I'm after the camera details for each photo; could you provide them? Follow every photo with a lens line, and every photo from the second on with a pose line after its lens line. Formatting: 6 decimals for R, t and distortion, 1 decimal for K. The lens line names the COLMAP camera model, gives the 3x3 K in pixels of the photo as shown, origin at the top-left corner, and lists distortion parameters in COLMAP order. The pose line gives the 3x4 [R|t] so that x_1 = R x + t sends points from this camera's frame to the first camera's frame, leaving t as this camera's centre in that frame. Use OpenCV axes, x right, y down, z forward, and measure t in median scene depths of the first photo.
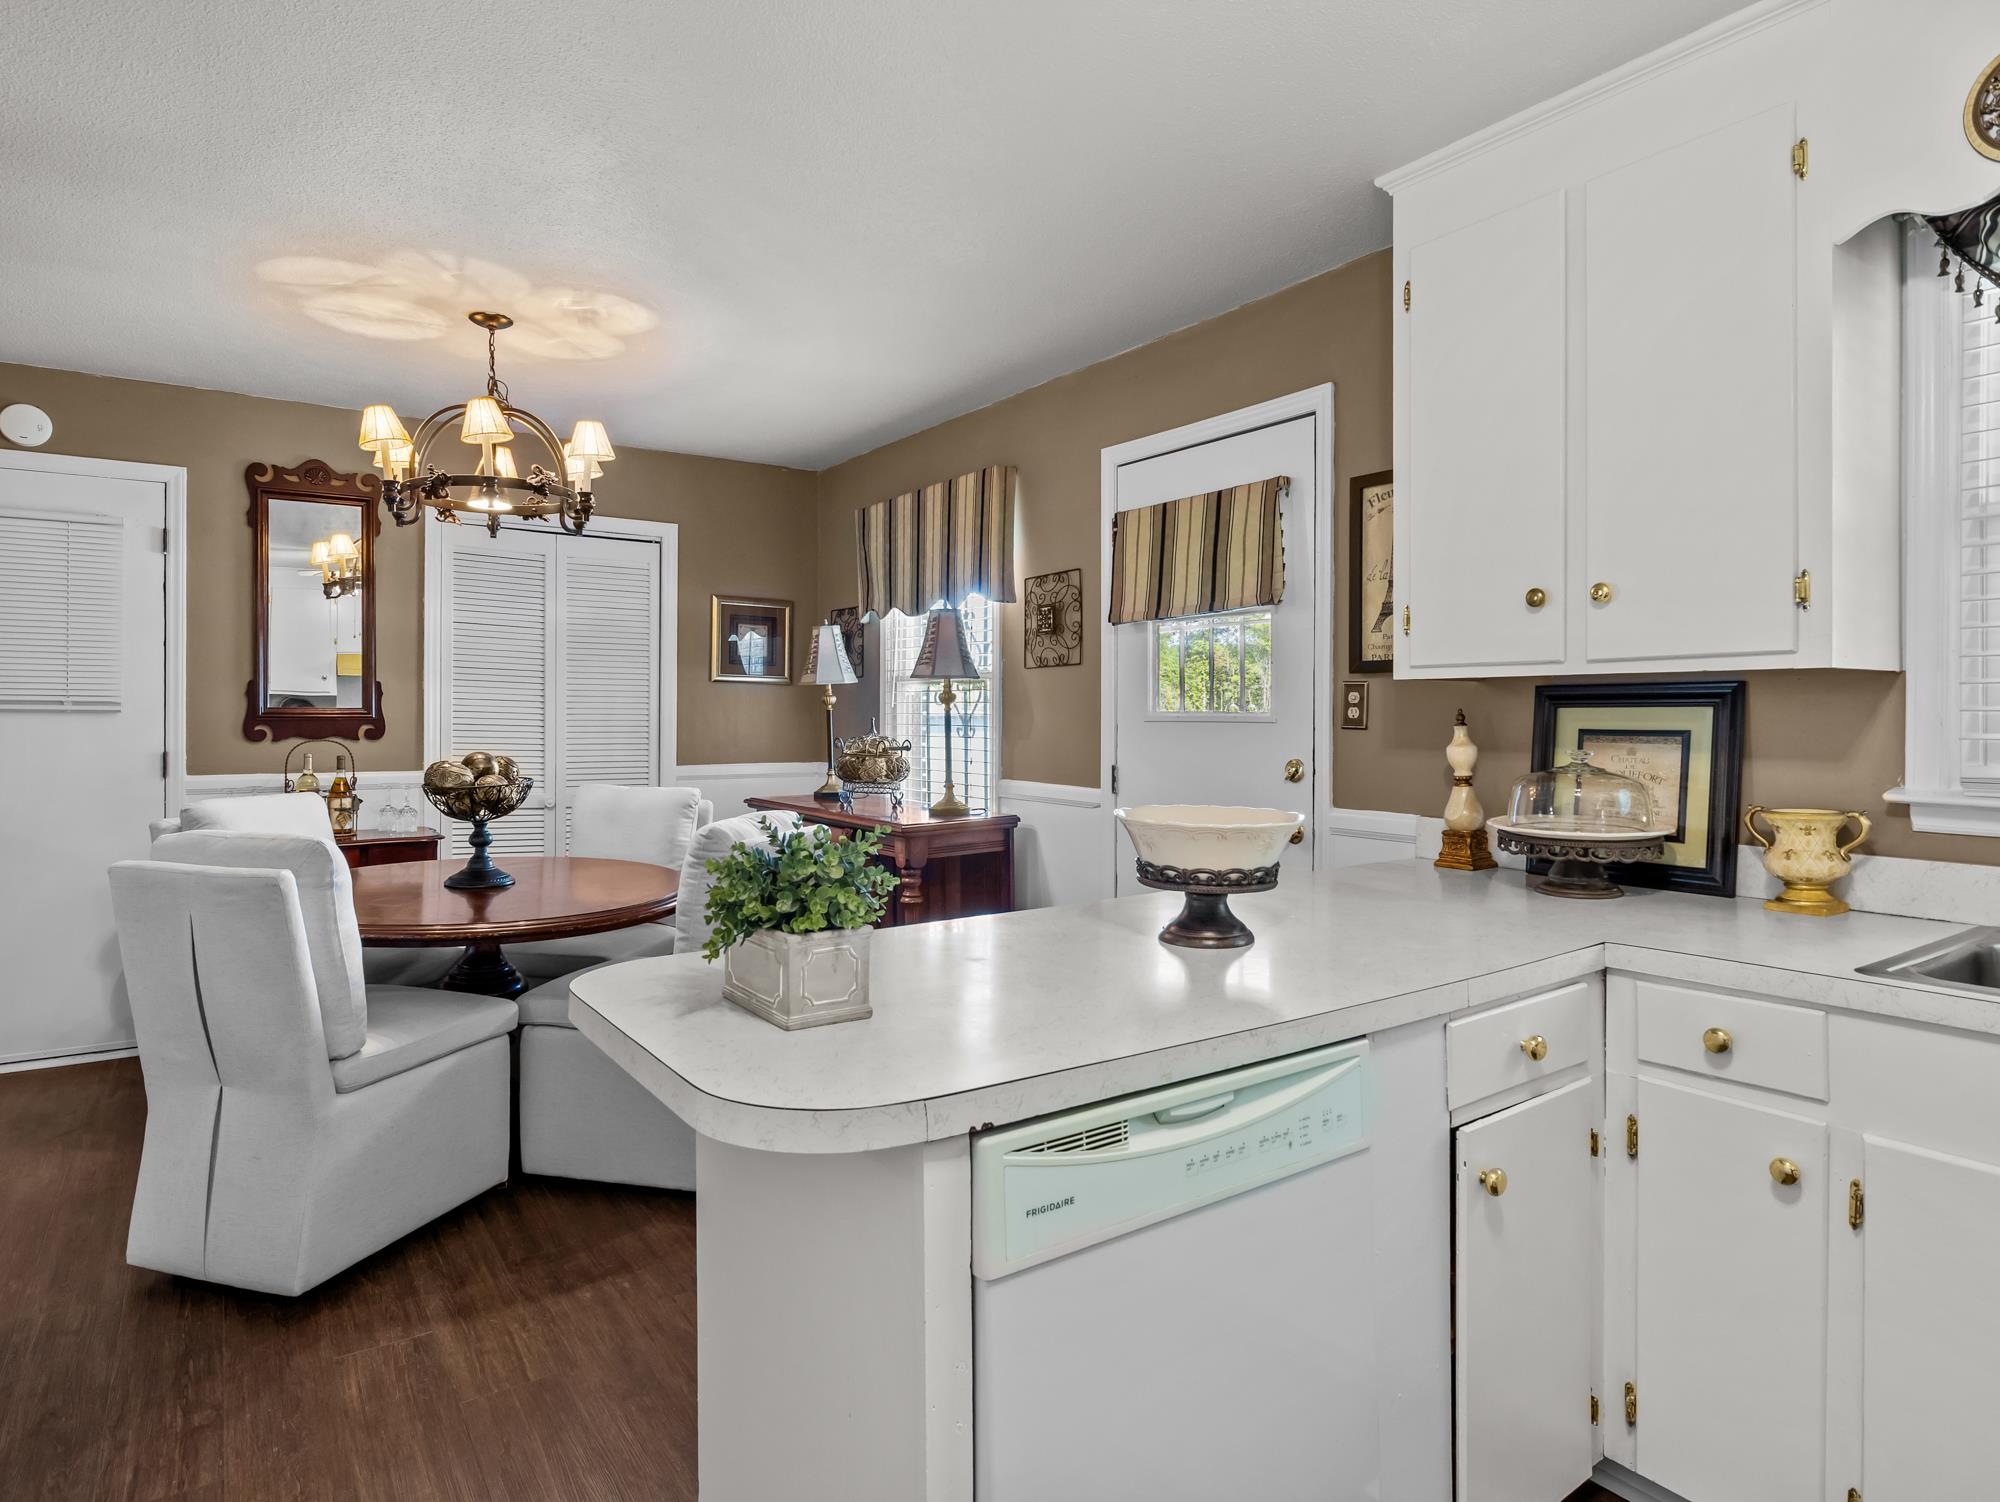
lens RADIAL K [[1132.6, 0, 992.1], [0, 1132.6, 717.9], [0, 0, 1]] dist [-0.004886, -0.001277]
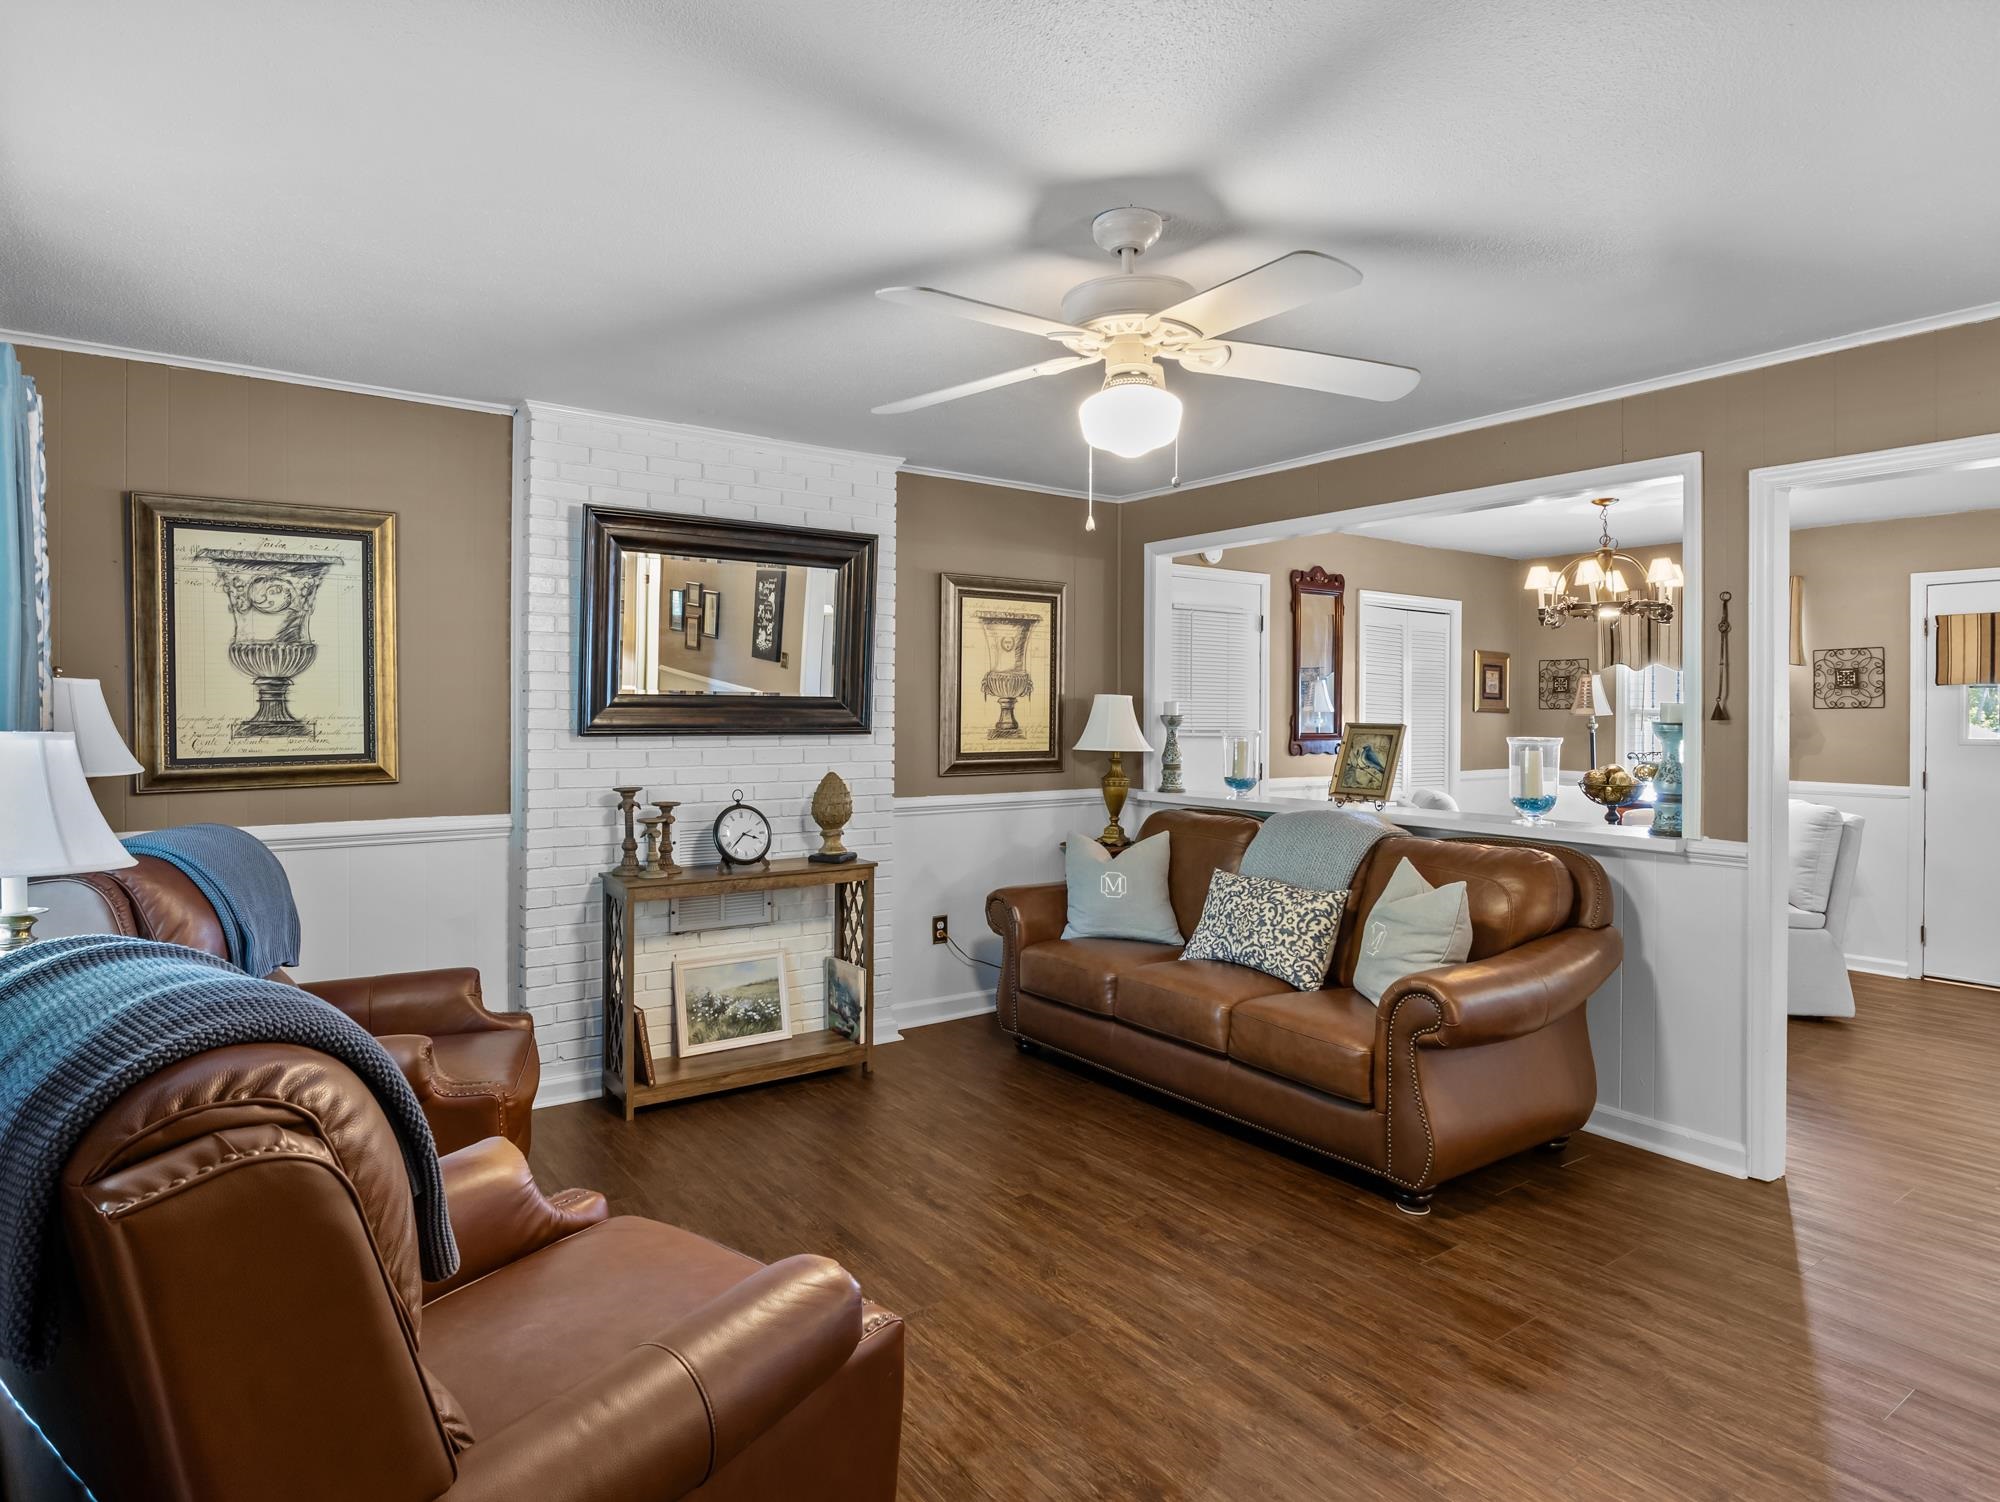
lens RADIAL K [[1139.6, 0, 1005.2], [0, 1139.6, 723.0], [0, 0, 1]] dist [-0.000633, -0.000561]
pose [[0.999520, 0.001069, 0.030947, -1.375948], [-0.001168, 0.999994, 0.003175, -0.034617], [-0.030943, -0.003210, 0.999516, -0.629238]]
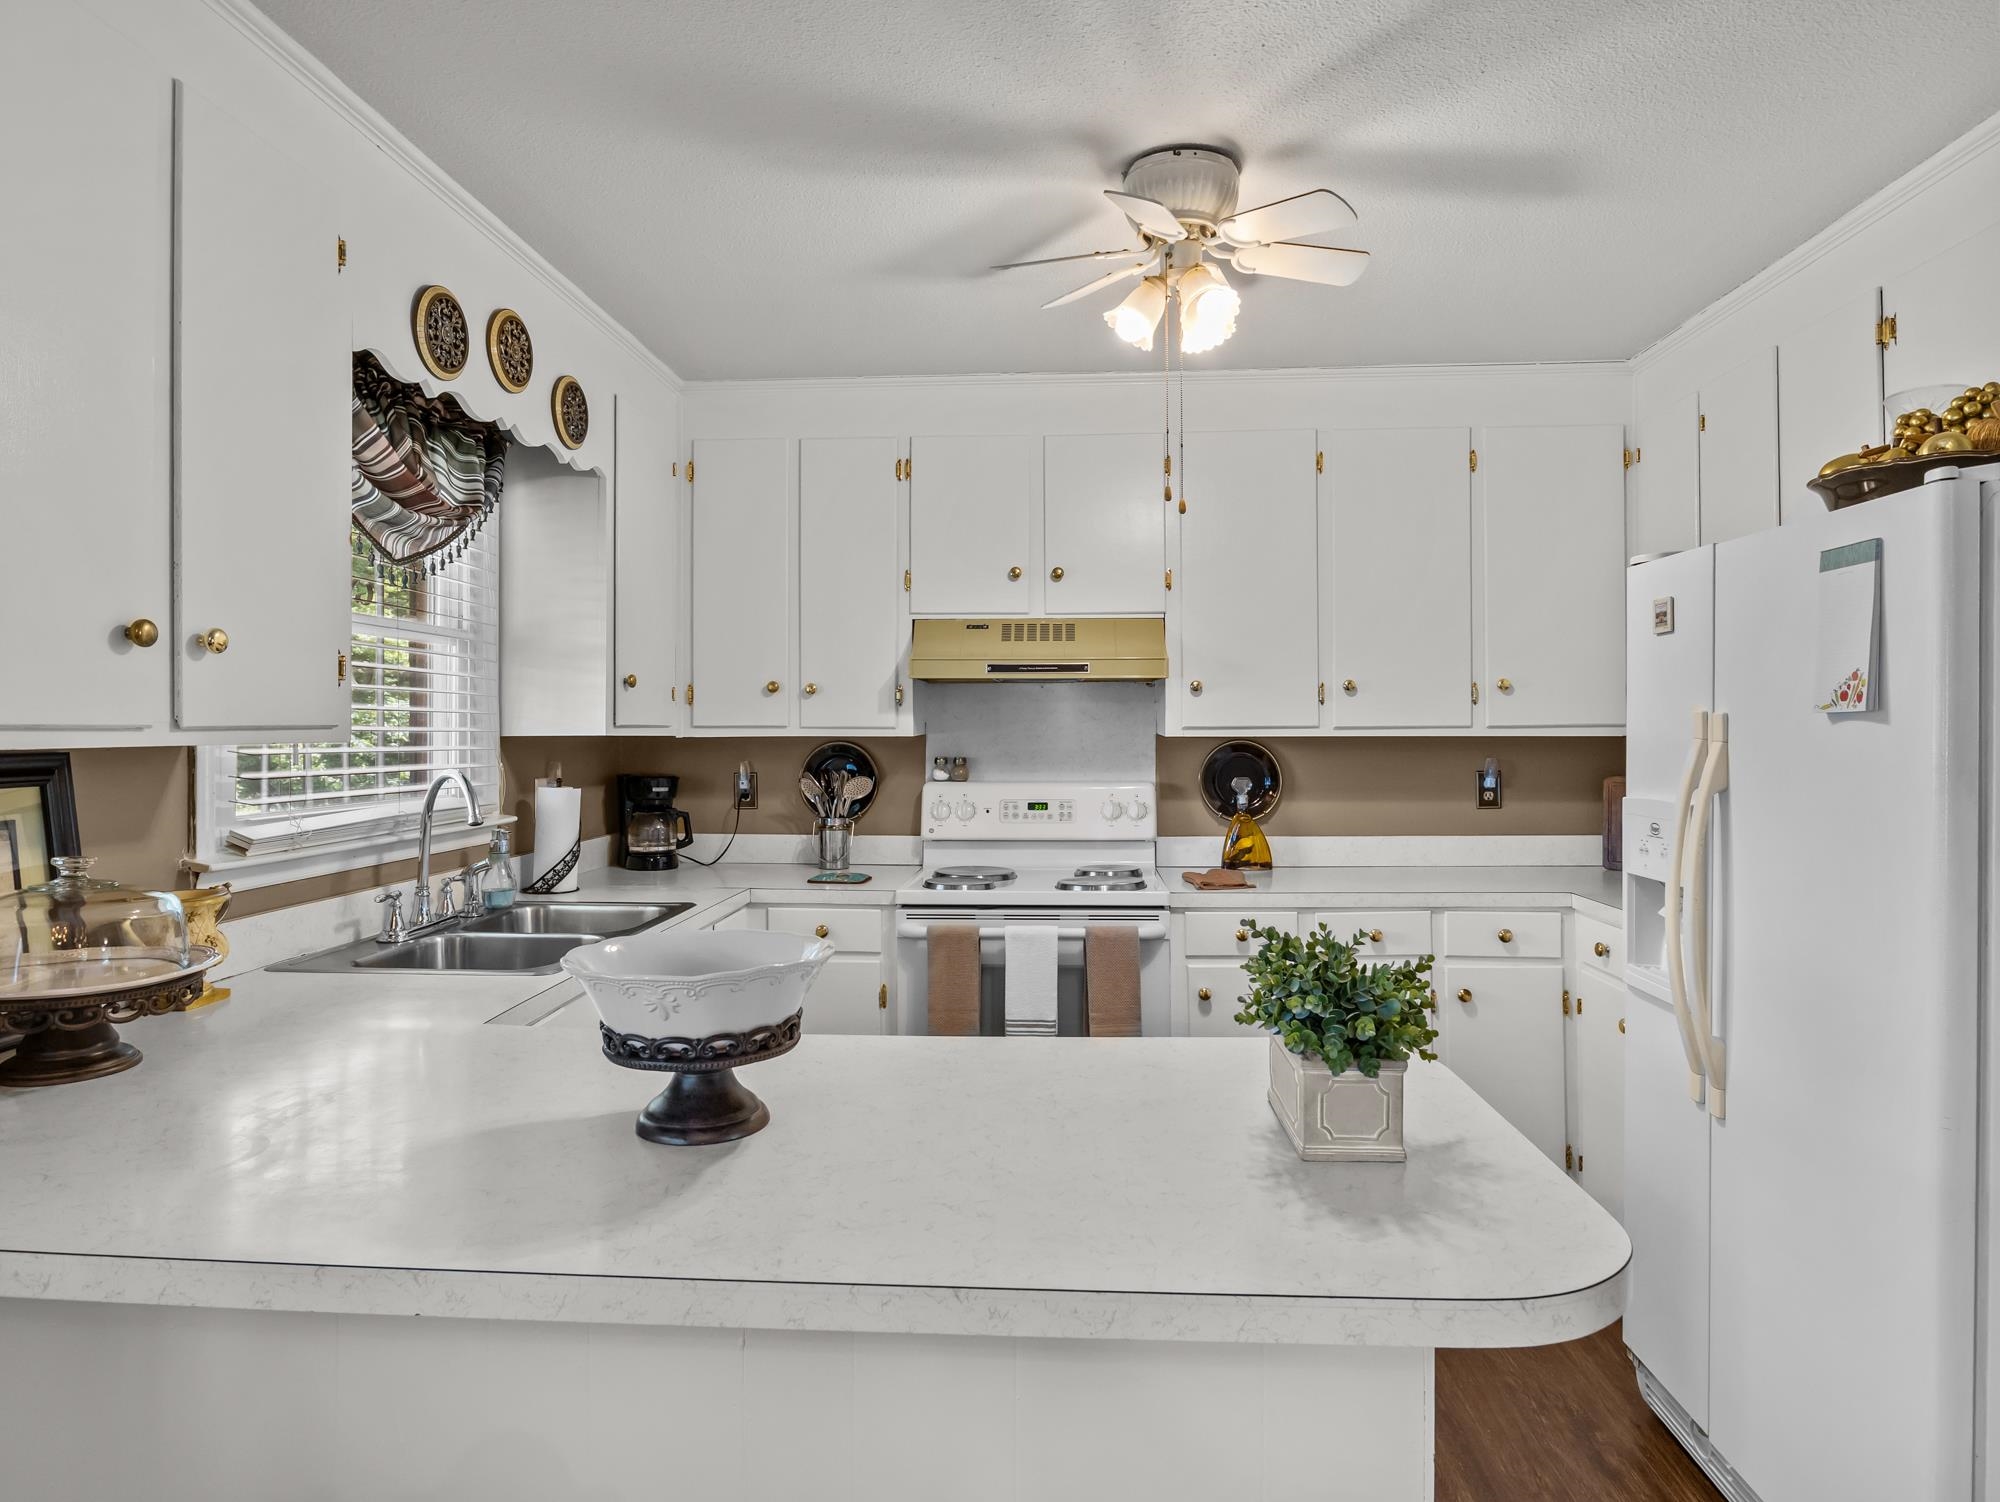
lens RADIAL K [[1134.6, 0, 1004.0], [0, 1134.6, 726.4], [0, 0, 1]] dist [-0.006720, -0.000209]
pose [[-0.788297, 0.001409, 0.615293, -0.224532], [0.003614, 0.999991, 0.002341, -0.032586], [-0.615284, 0.004069, -0.788295, 0.792645]]
